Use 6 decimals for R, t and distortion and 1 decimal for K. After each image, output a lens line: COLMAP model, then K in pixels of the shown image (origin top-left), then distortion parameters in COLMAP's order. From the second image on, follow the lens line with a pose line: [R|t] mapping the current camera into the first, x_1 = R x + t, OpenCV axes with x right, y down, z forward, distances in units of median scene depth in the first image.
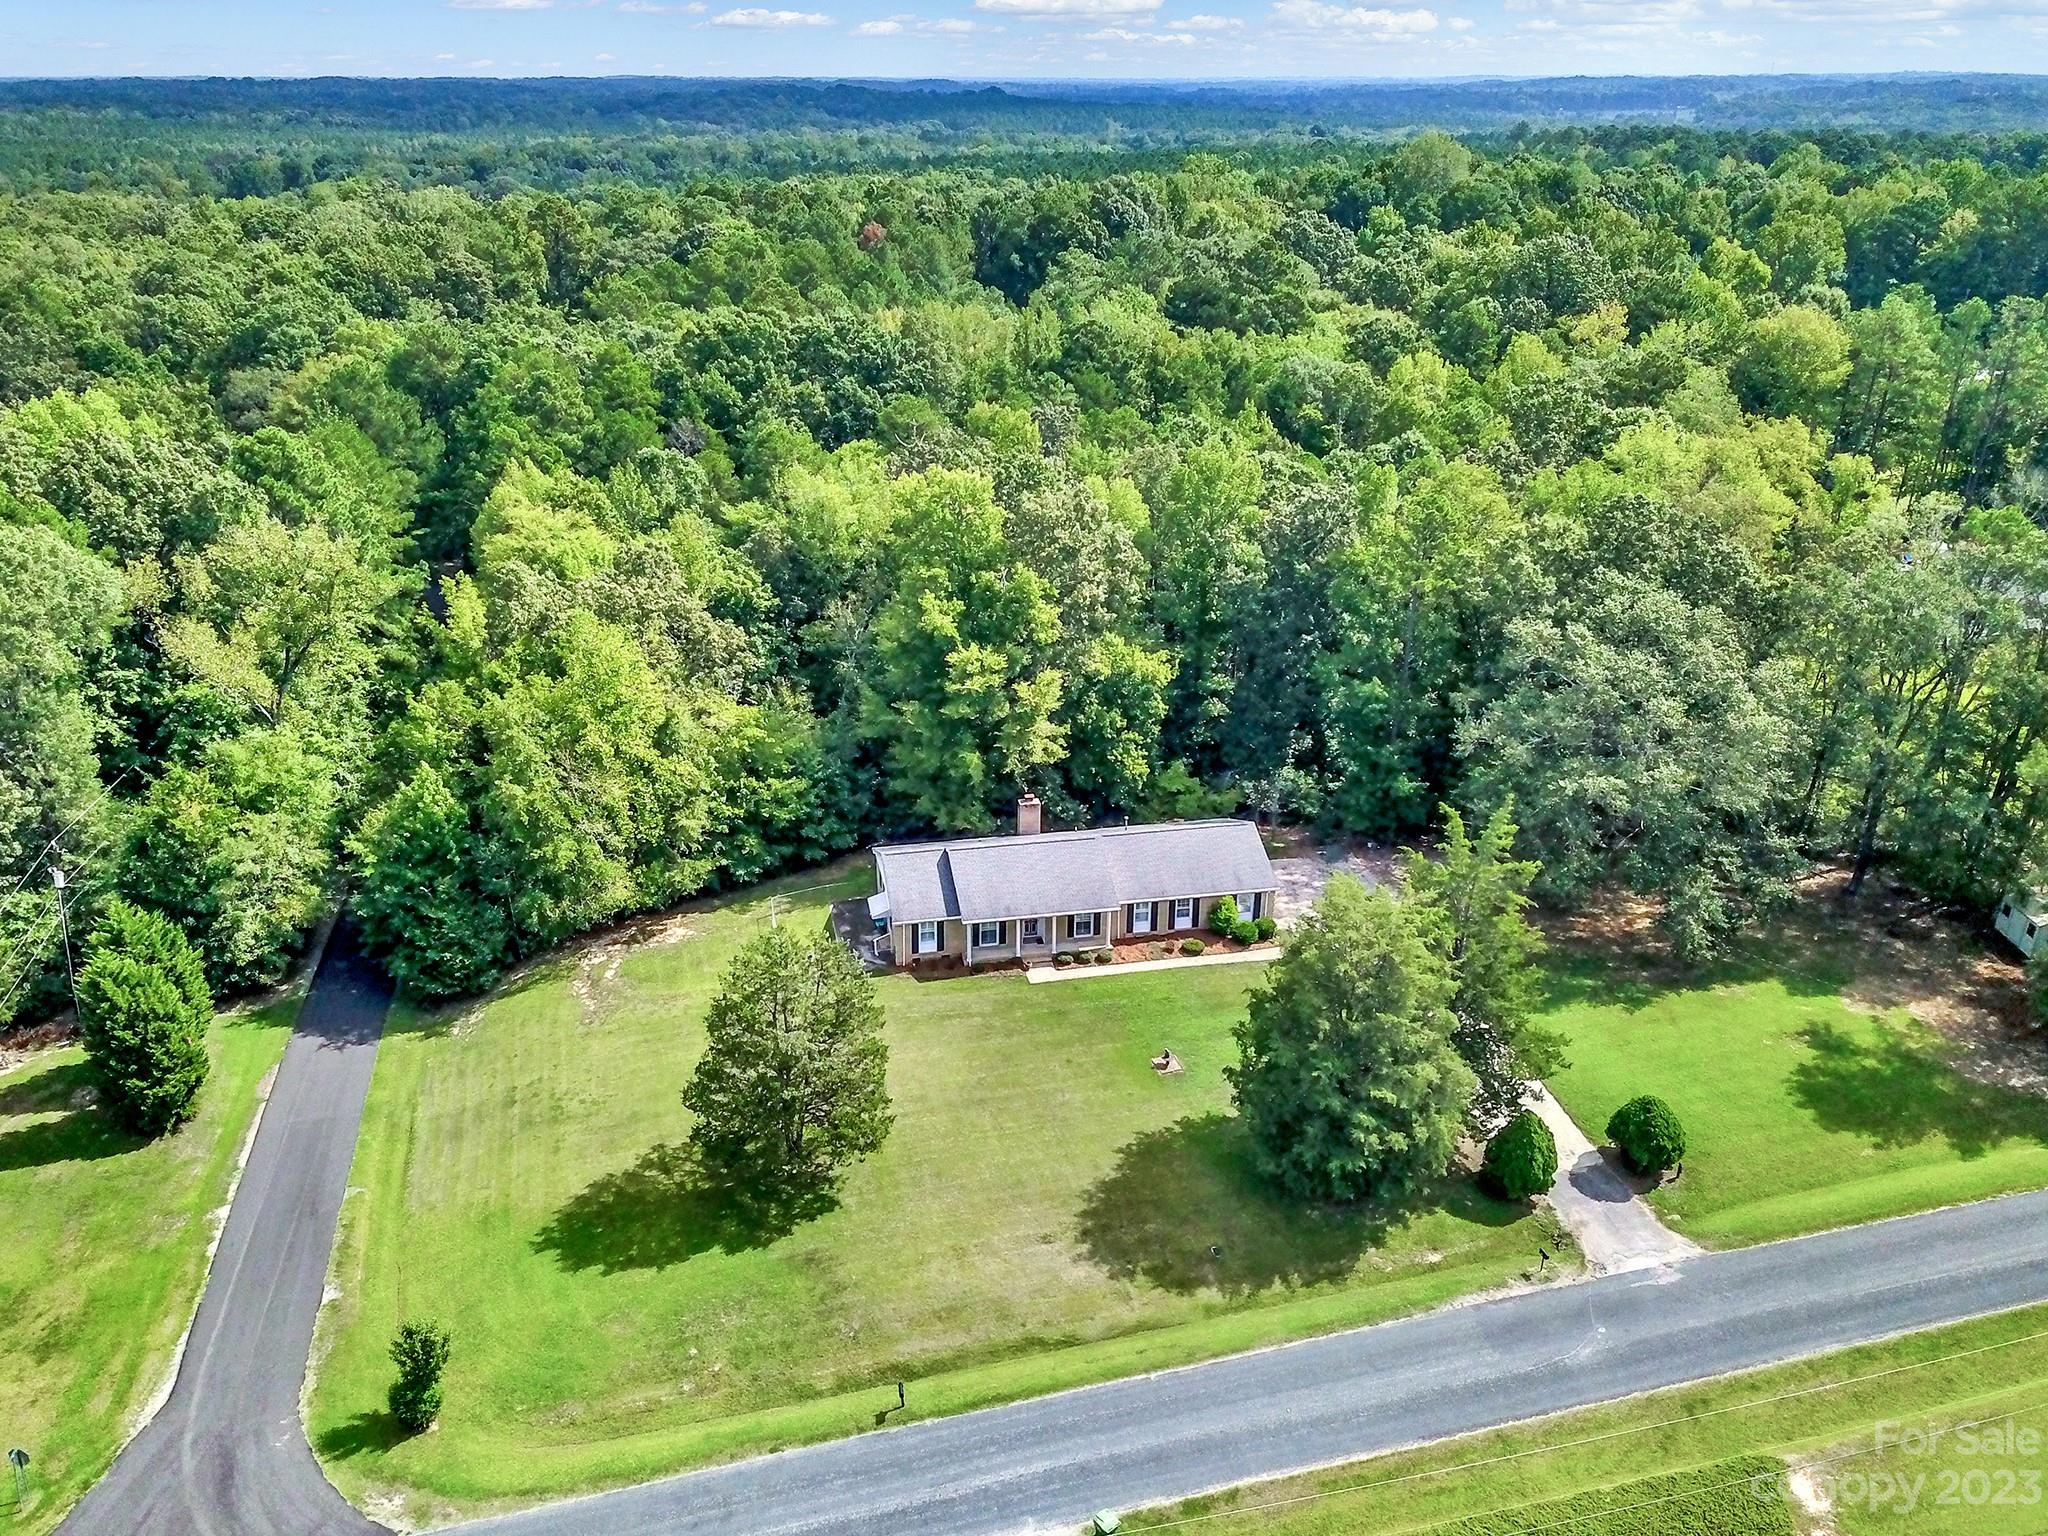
lens RADIAL K [[1607.2, 0, 1032.3], [0, 1607.2, 743.9], [0, 0, 1]] dist [0.002816, 0.003721]
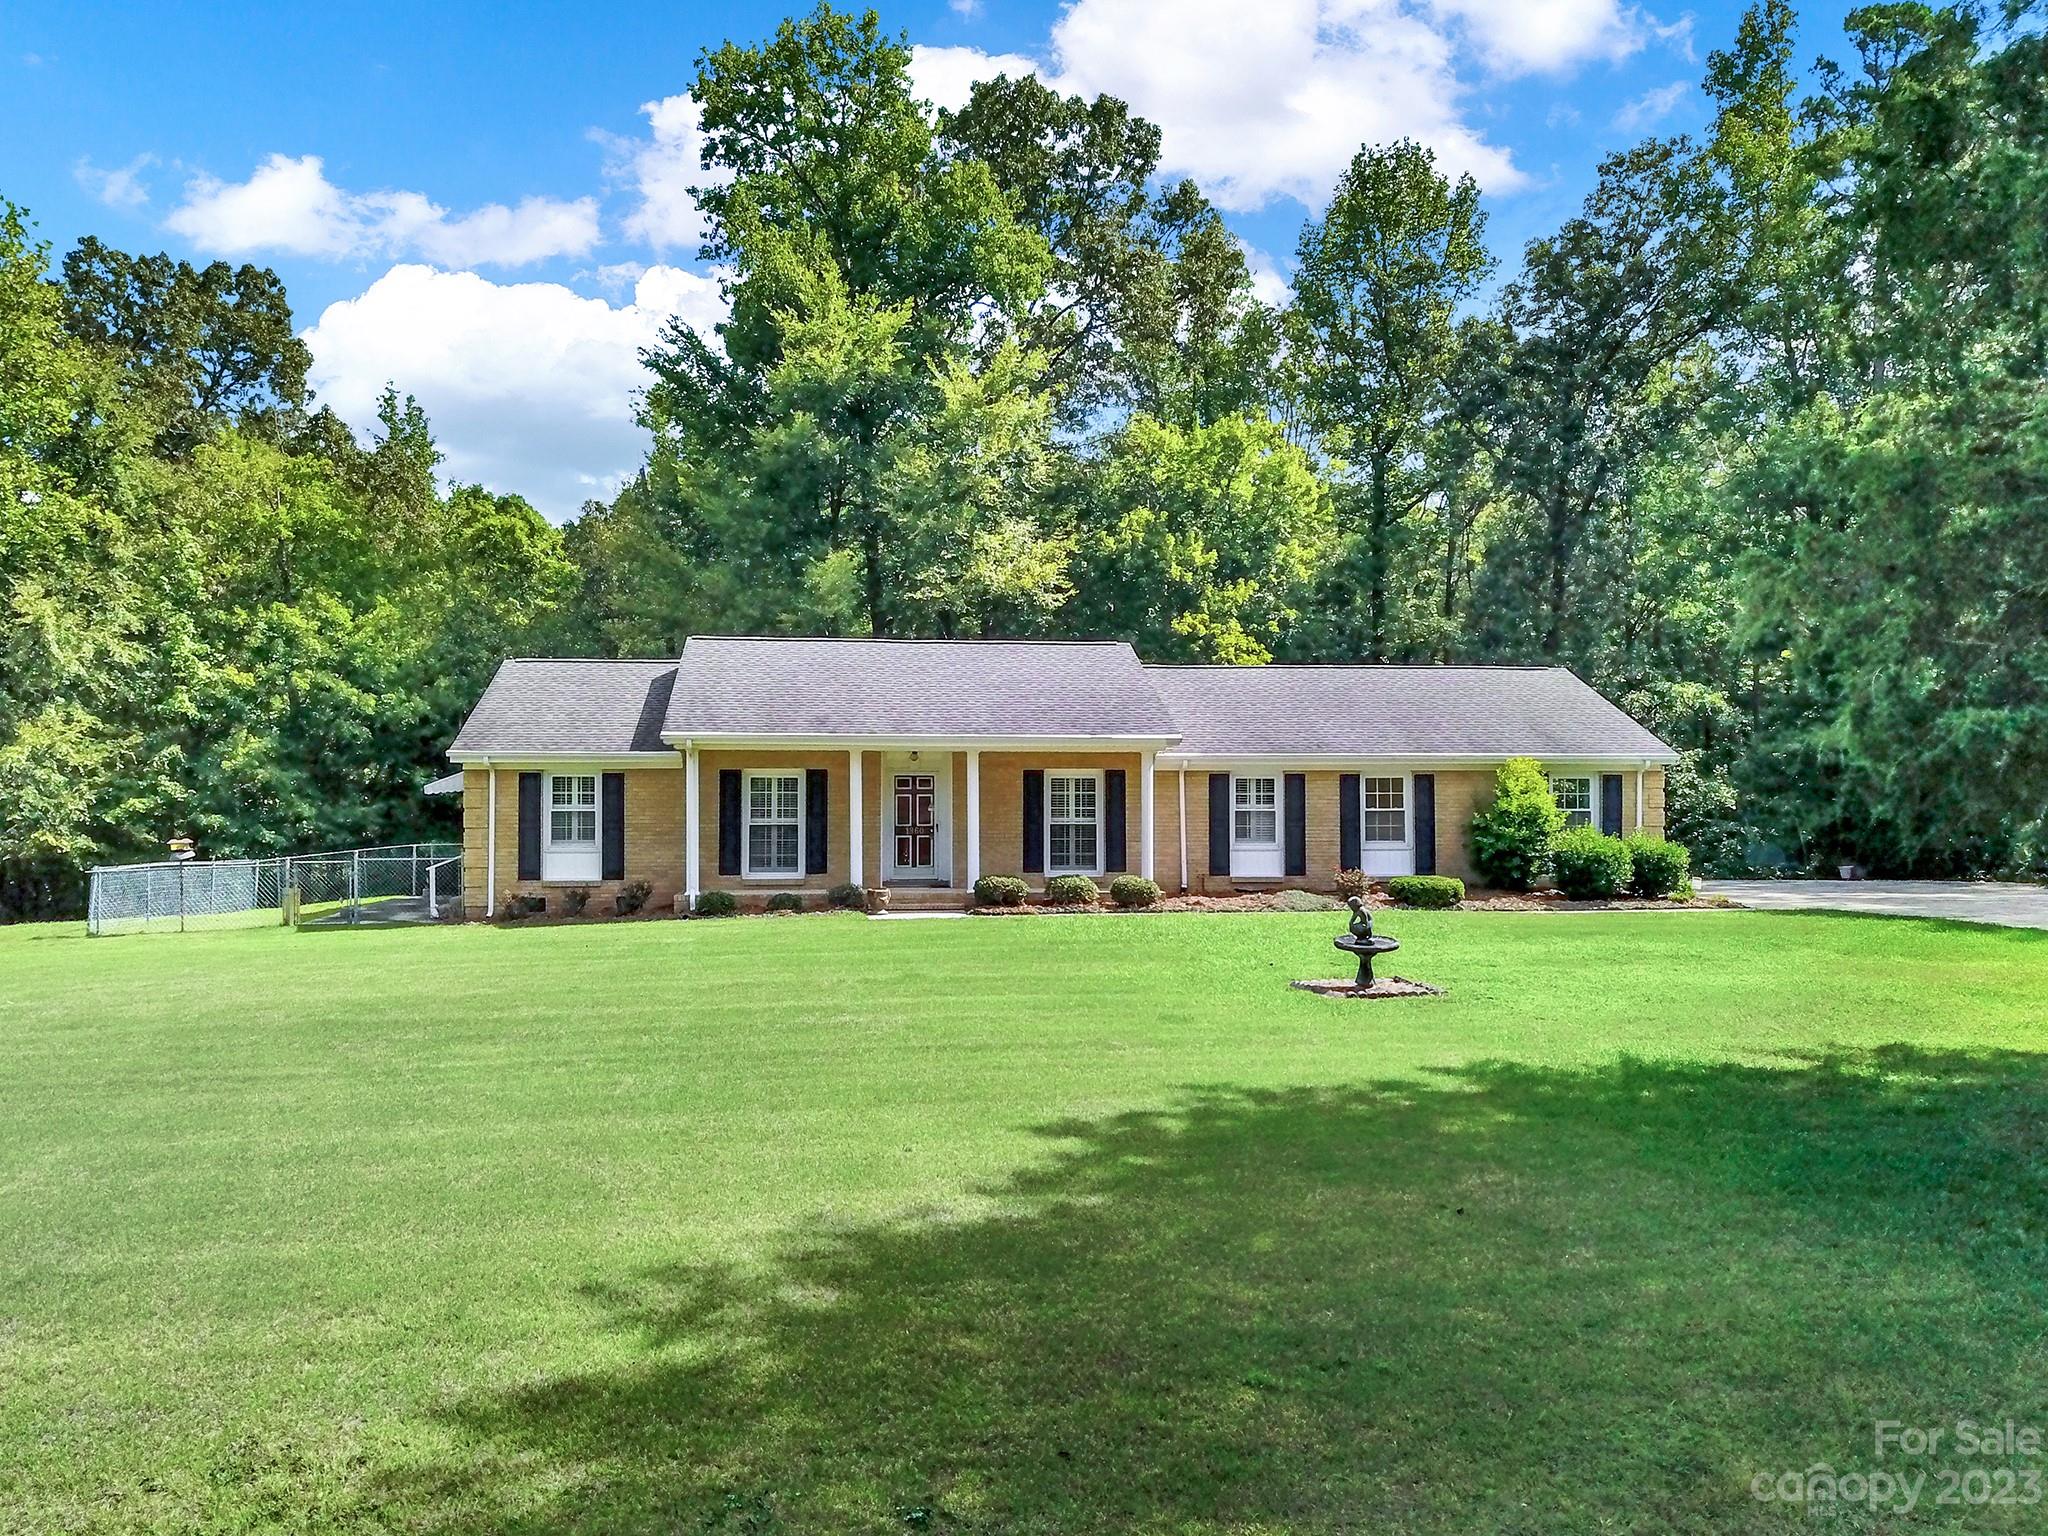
lens RADIAL K [[1607.2, 0, 1032.3], [0, 1607.2, 743.9], [0, 0, 1]] dist [0.002816, 0.003721]
pose [[0.995707, -0.010347, -0.091982, 0.068012], [-0.028446, 0.911434, -0.410462, 0.291199], [0.088082, 0.411317, 0.907227, 0.891917]]
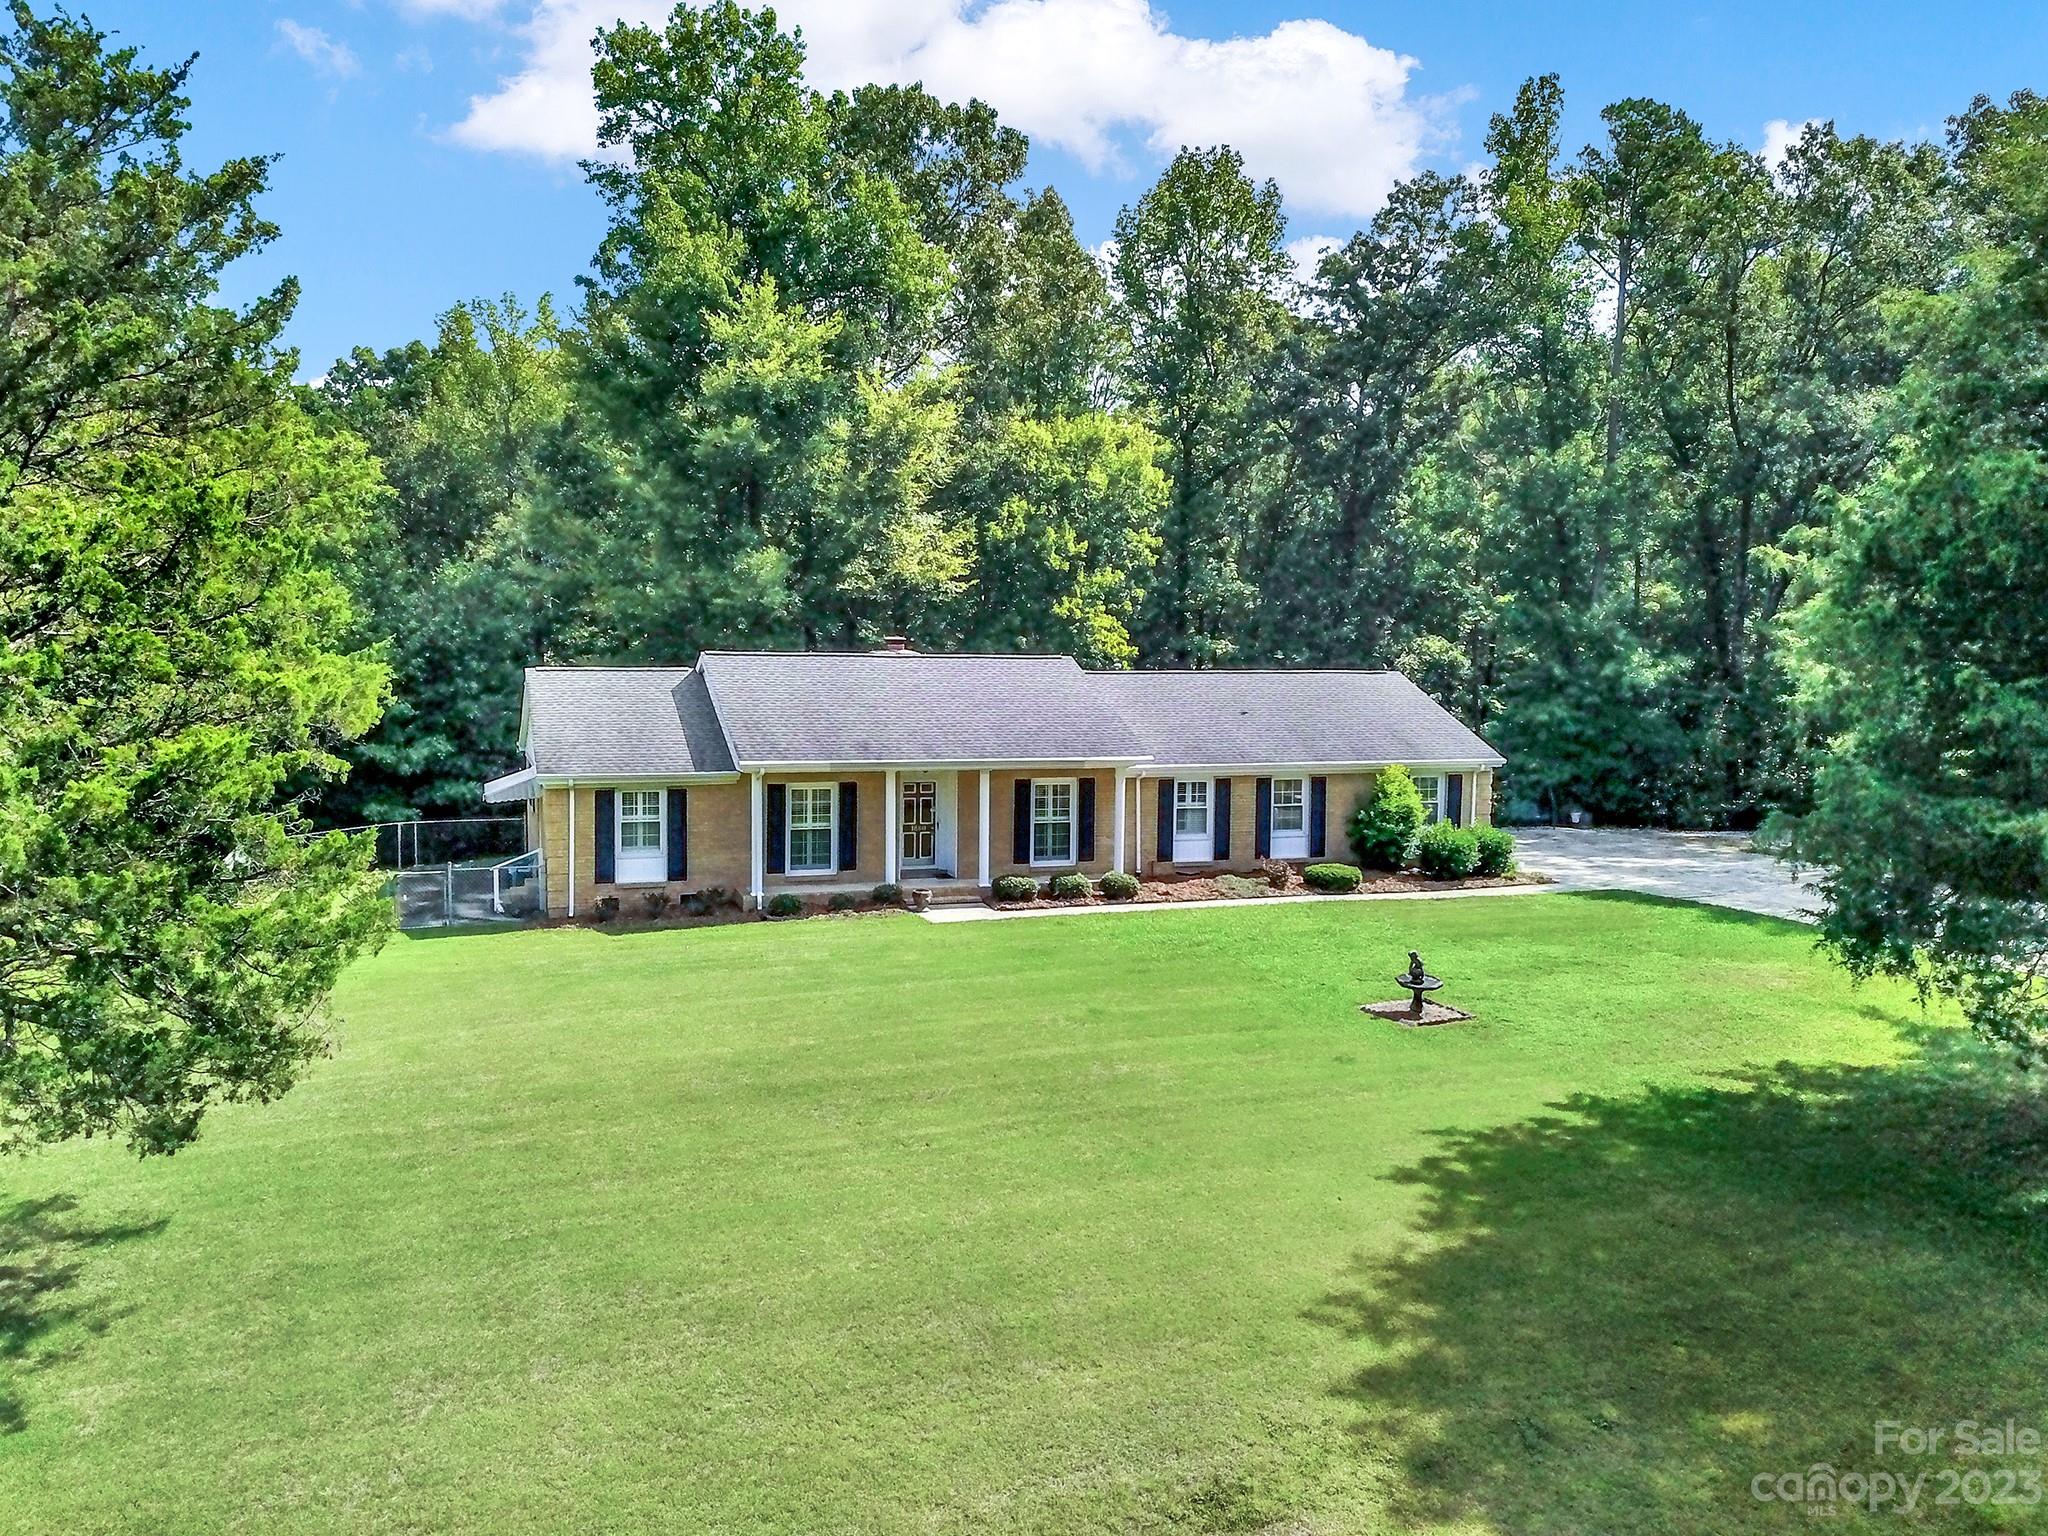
lens RADIAL K [[1629.7, 0, 1022.5], [0, 1629.7, 730.4], [0, 0, 1]] dist [0.004006, -0.007721]
pose [[0.991681, -0.002694, 0.128691, -0.033335], [0.044292, 0.945871, -0.321505, 0.275956], [-0.120859, 0.324530, 0.938122, 0.792116]]
